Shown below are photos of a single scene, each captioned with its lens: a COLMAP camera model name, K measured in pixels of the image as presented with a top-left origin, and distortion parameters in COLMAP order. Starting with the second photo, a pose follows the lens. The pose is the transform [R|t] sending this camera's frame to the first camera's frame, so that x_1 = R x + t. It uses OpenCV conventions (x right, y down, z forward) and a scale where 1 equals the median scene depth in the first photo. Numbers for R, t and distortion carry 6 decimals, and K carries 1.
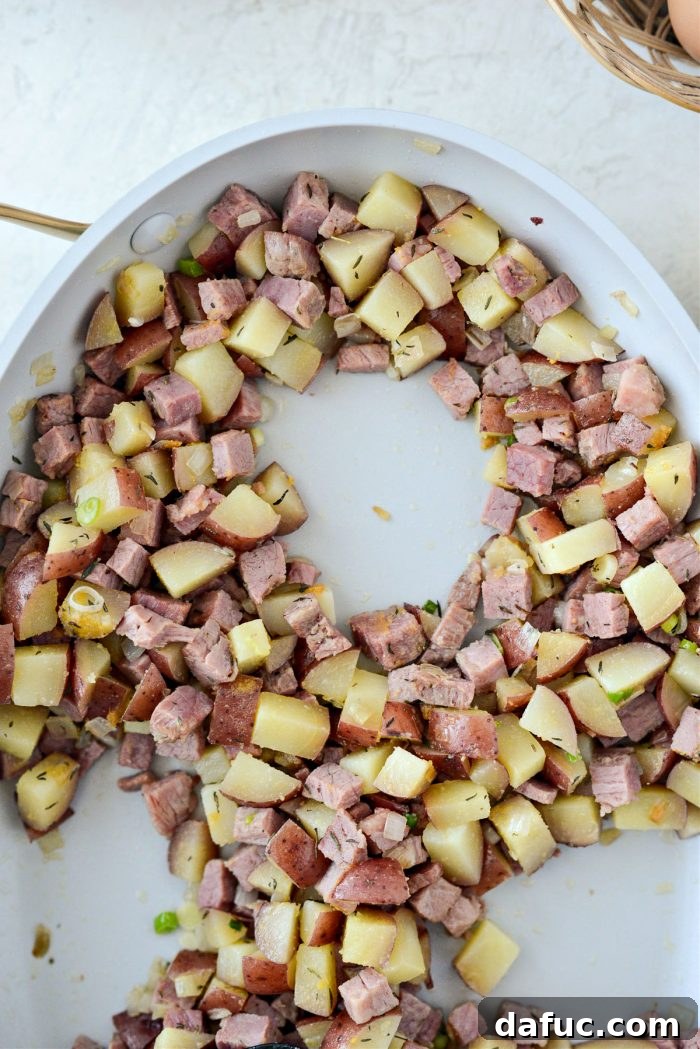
lens RADIAL K [[1753.5, 0, 351.7], [0, 1753.5, 544.5], [0, 0, 1]] dist [-0.086428, -0.130865]
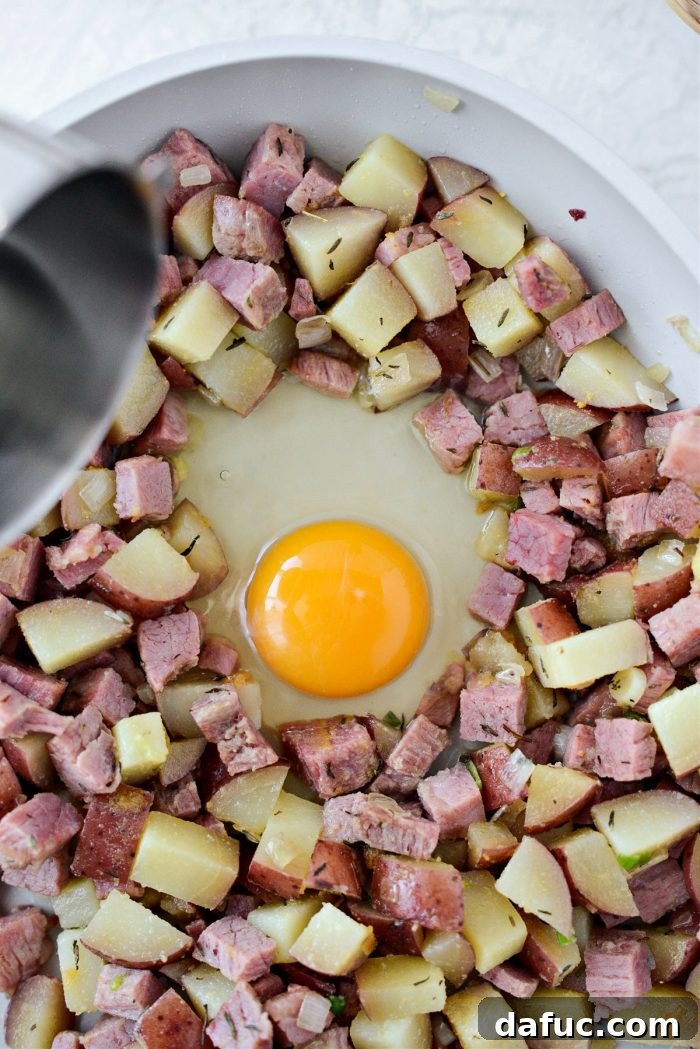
lens RADIAL K [[1753.5, 0, 351.7], [0, 1753.5, 544.5], [0, 0, 1]] dist [-0.086428, -0.130865]
pose [[0.995488, 0.093290, 0.017349, 0.009548], [-0.091965, 0.993585, -0.065805, 0.013446], [-0.023376, 0.063913, 0.997682, 0.259546]]
